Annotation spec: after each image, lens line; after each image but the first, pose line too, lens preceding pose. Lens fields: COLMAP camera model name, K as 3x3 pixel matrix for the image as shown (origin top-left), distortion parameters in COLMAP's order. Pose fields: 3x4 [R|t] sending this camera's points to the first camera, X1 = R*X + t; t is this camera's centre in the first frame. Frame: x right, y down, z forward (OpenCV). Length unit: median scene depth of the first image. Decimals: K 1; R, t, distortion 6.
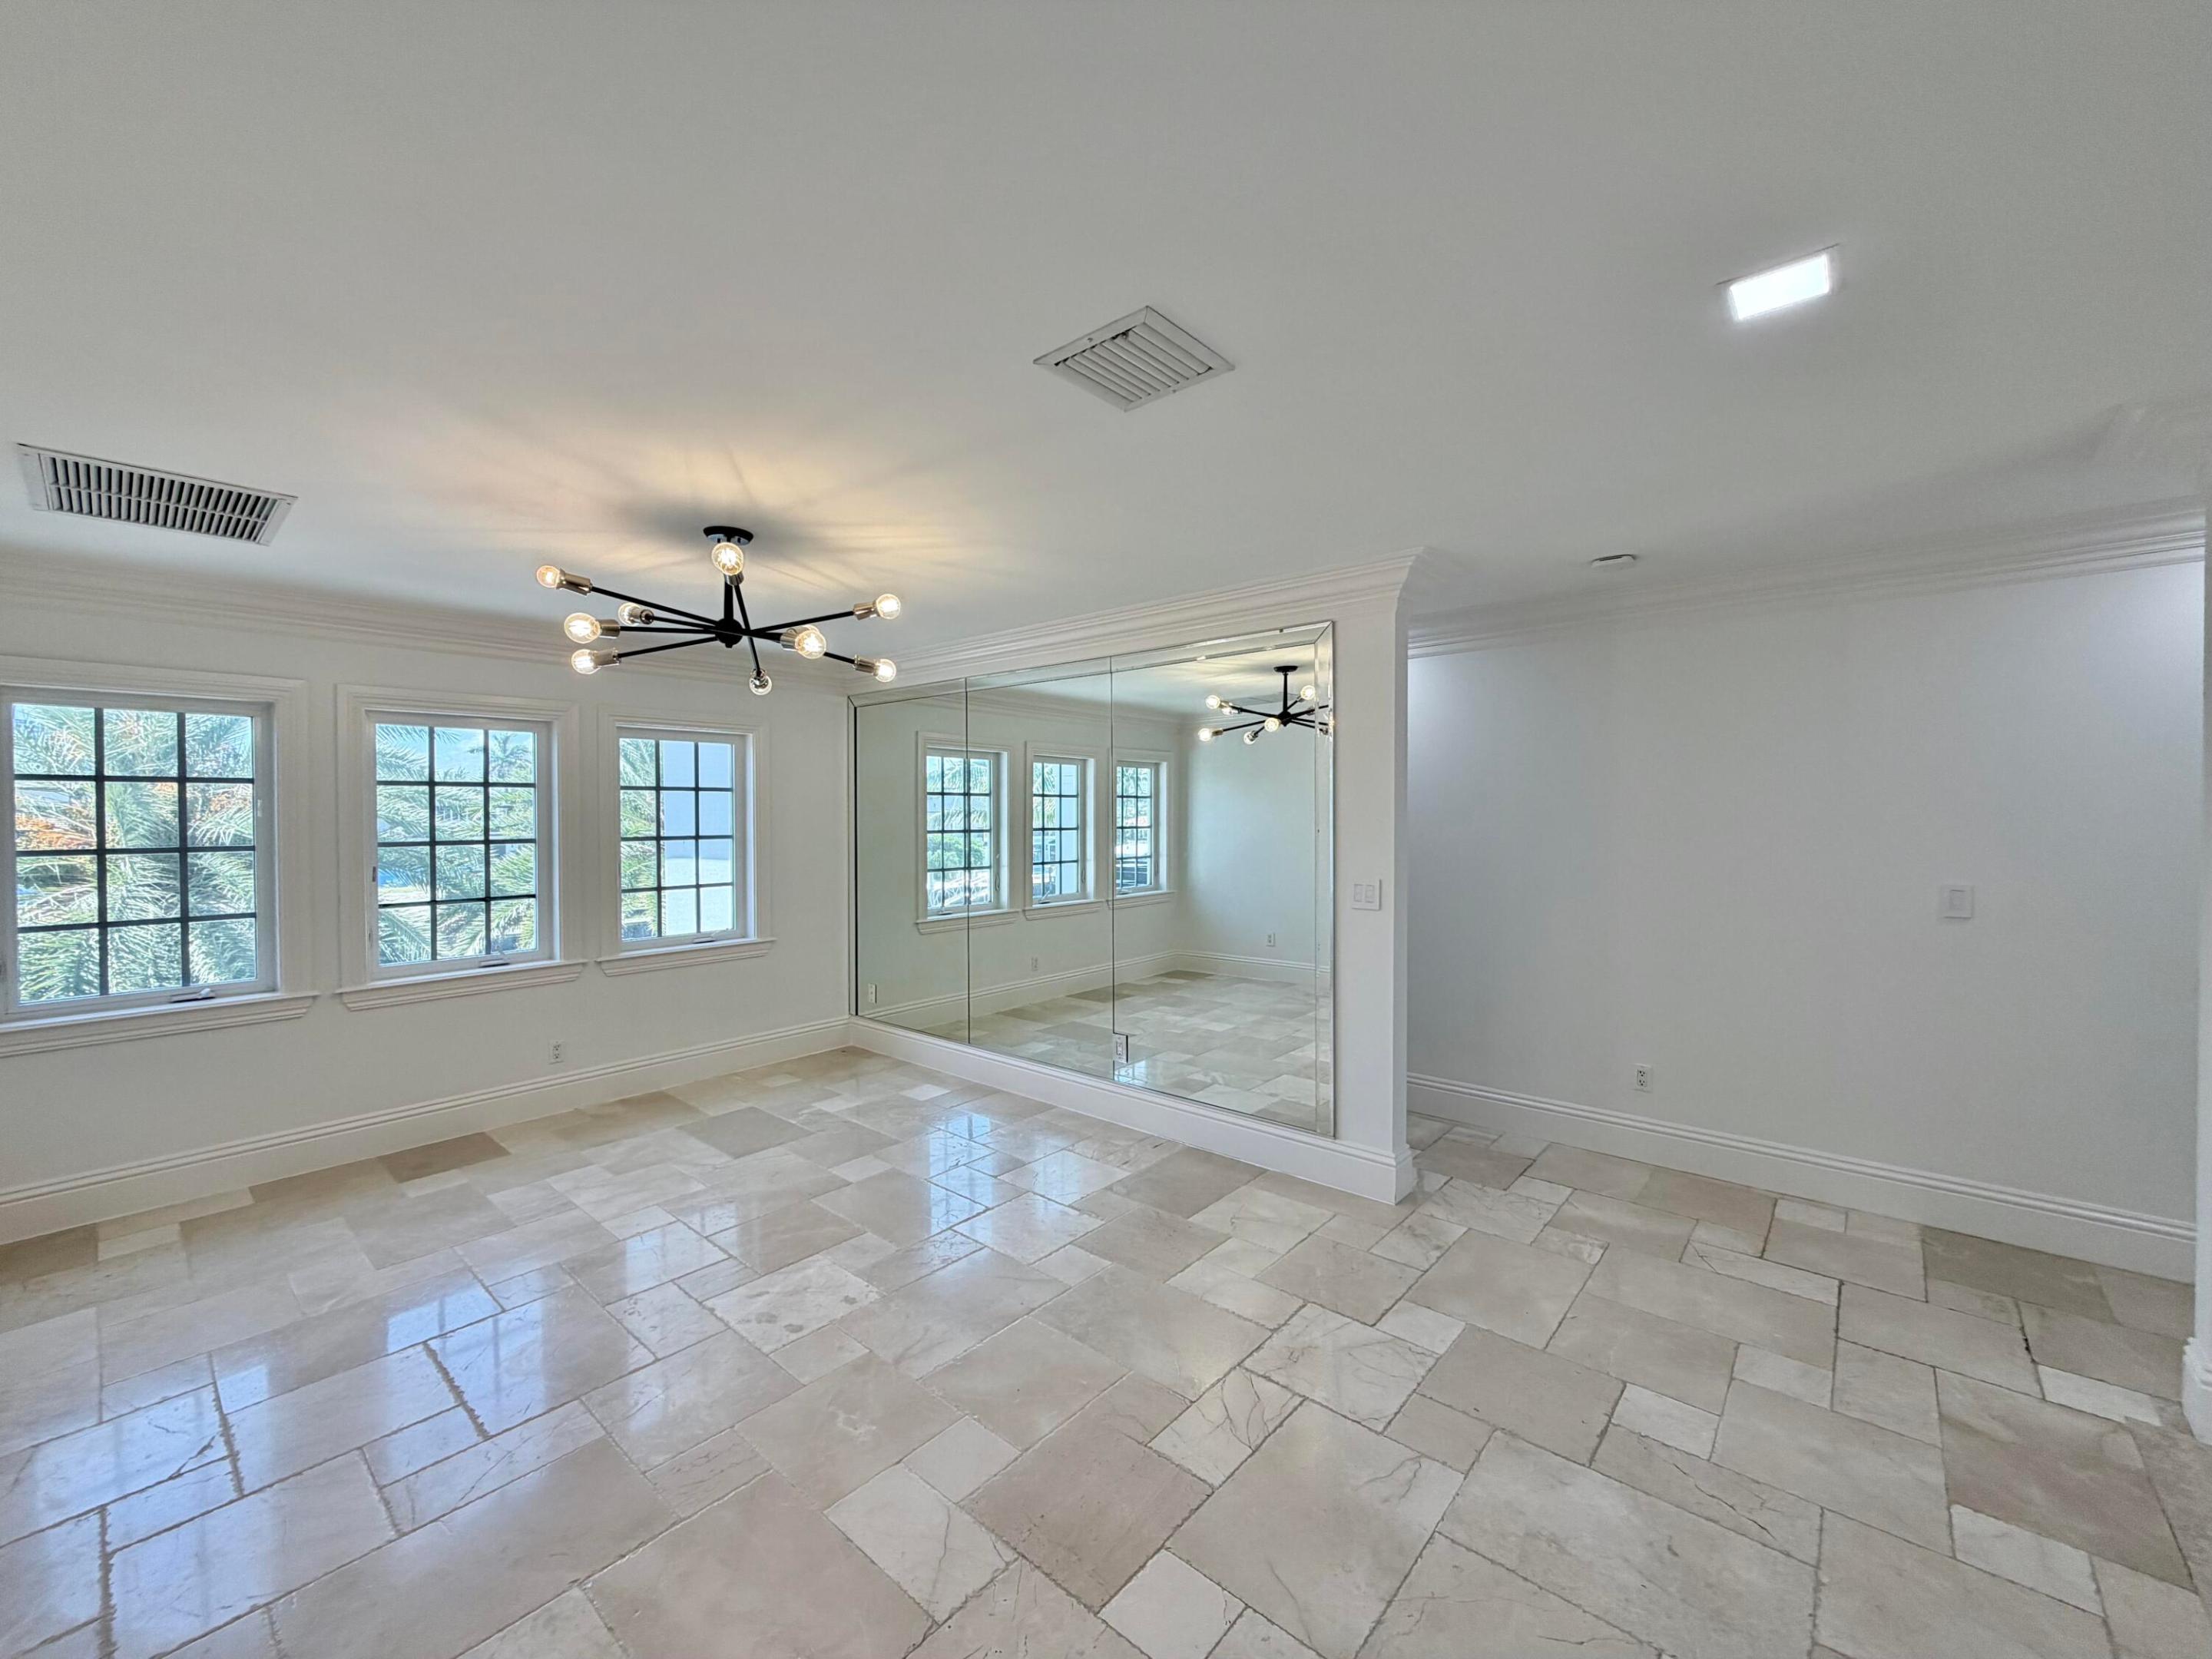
lens RADIAL K [[881.6, 0, 1099.8], [0, 881.6, 824.3], [0, 0, 1]] dist [-0.000319, 0.000566]
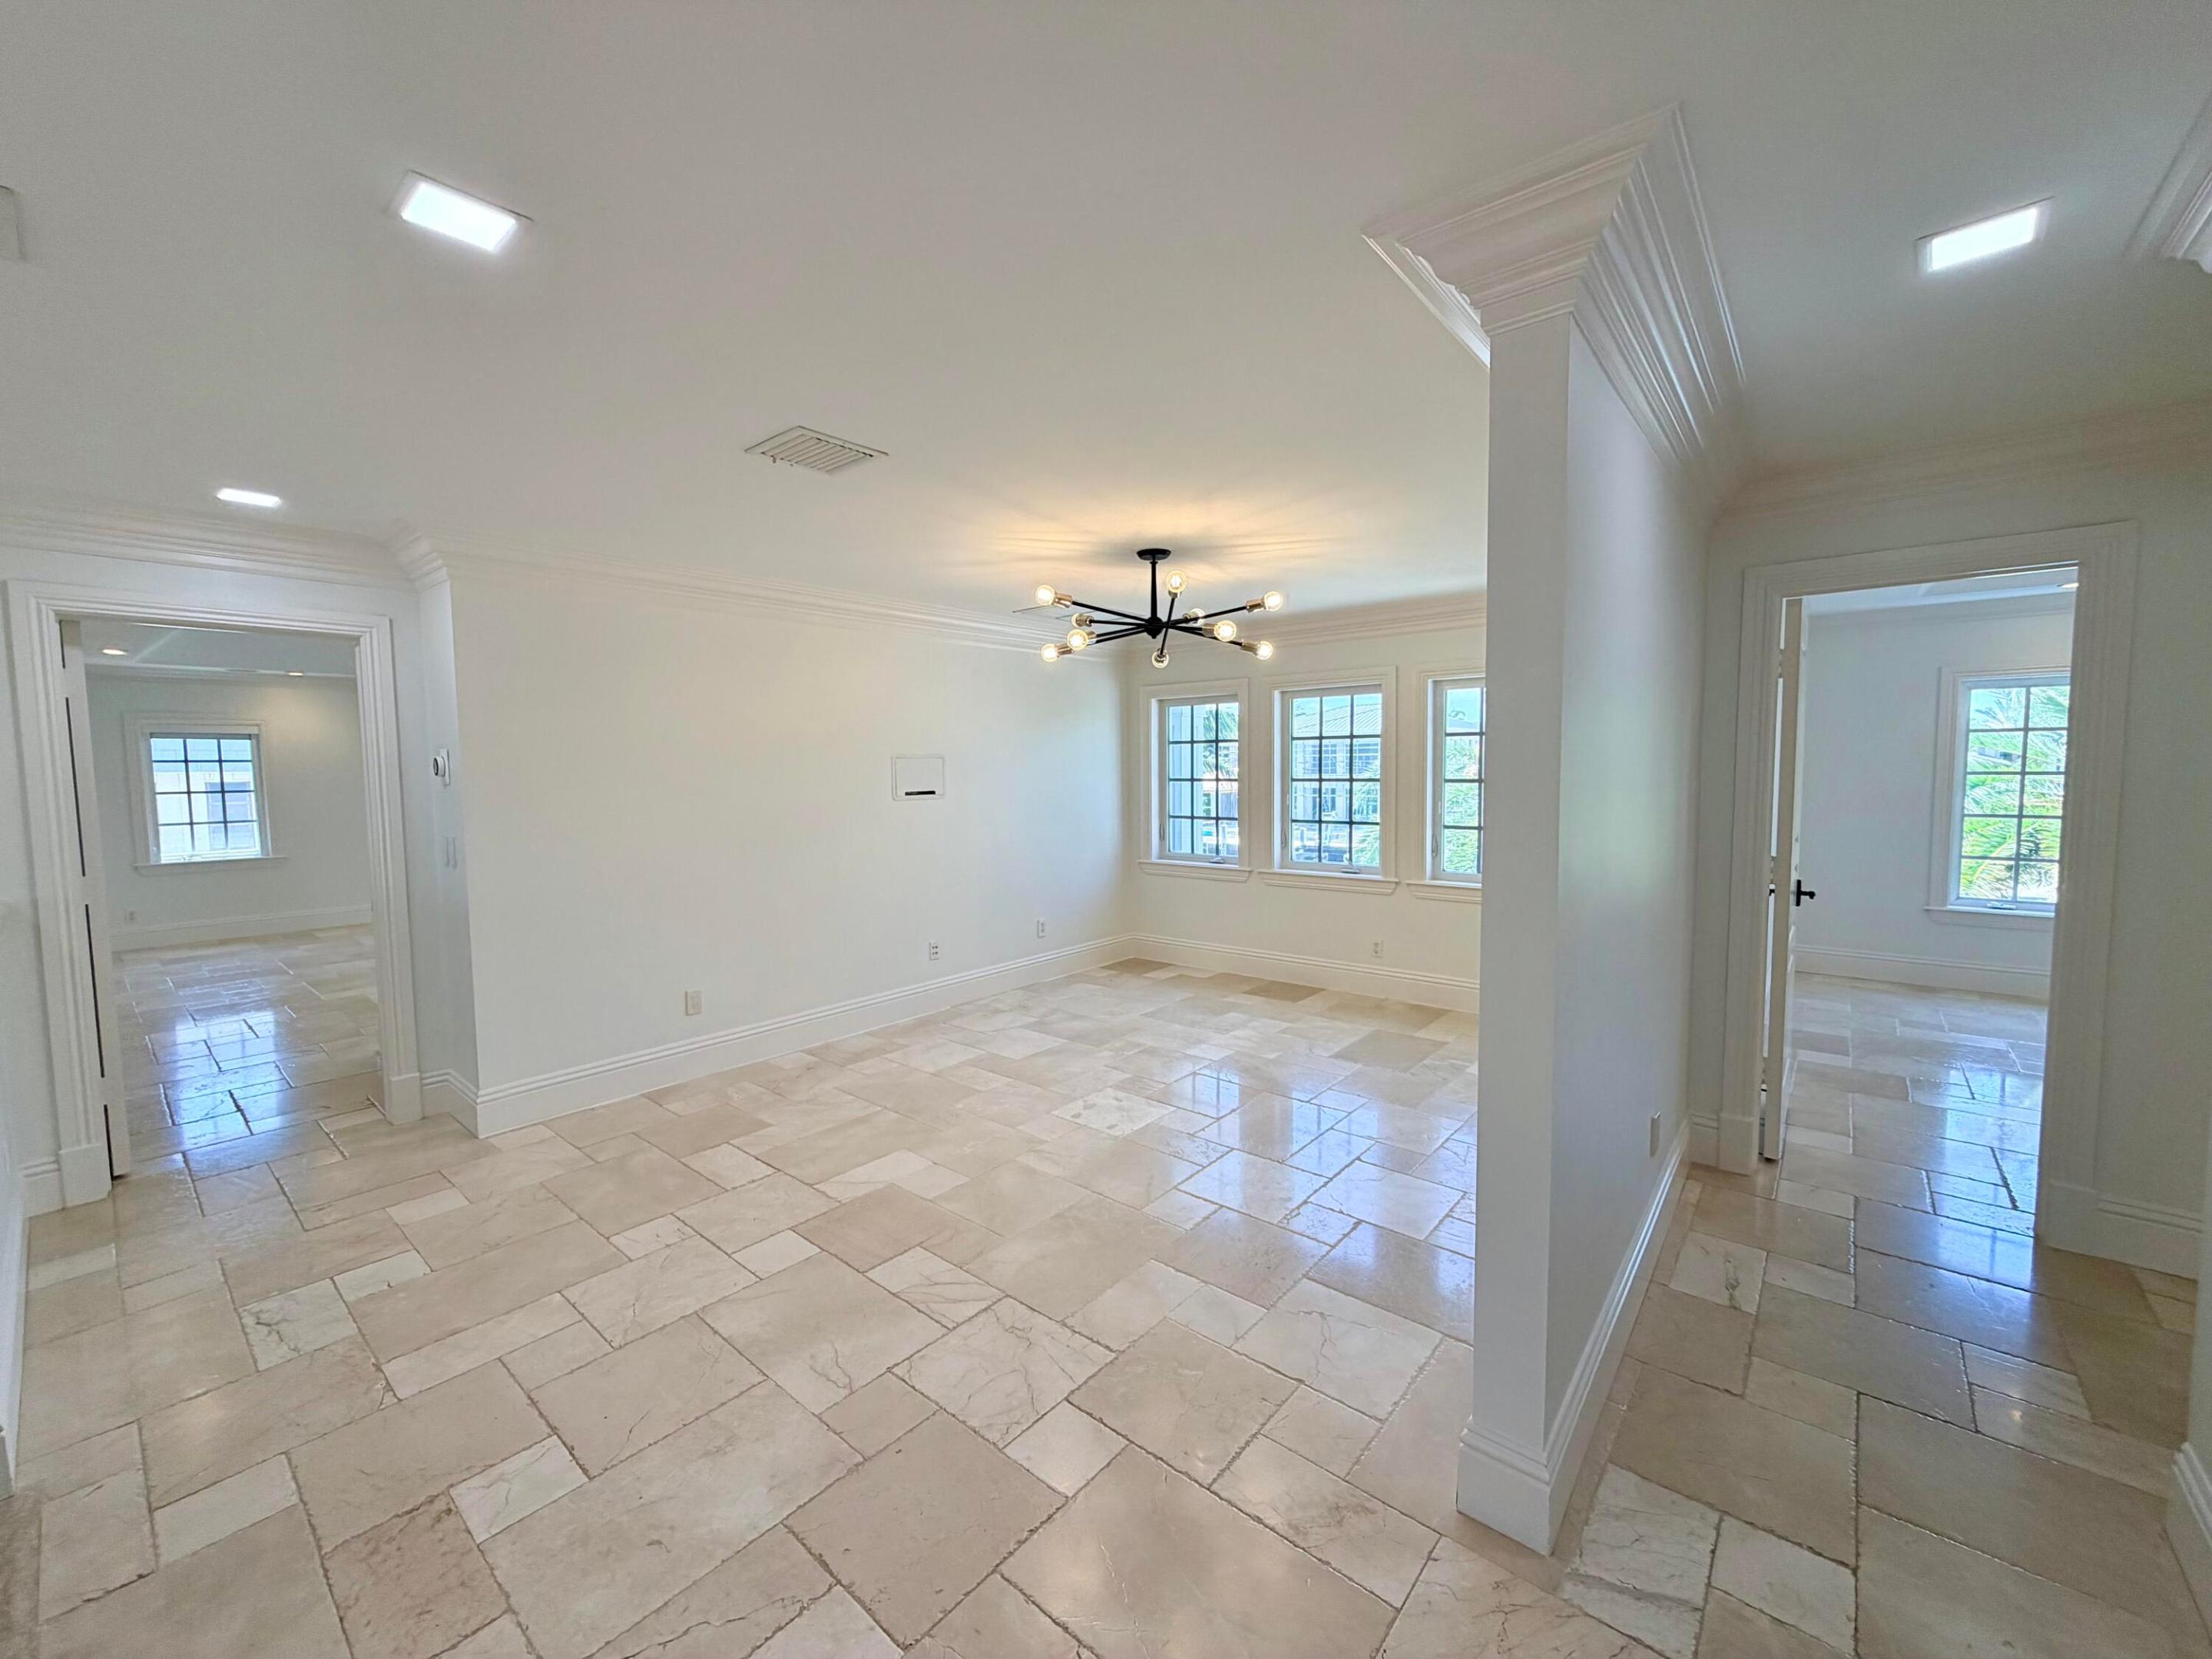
lens RADIAL K [[881.6, 0, 1098.0], [0, 881.6, 823.1], [0, 0, 1]] dist [-0.000319, 0.000566]
pose [[0.012555, 0.070799, -0.997412, 0.849442], [-0.002449, 0.997489, 0.070773, -0.011117], [0.999918, 0.001554, 0.012697, 0.802406]]
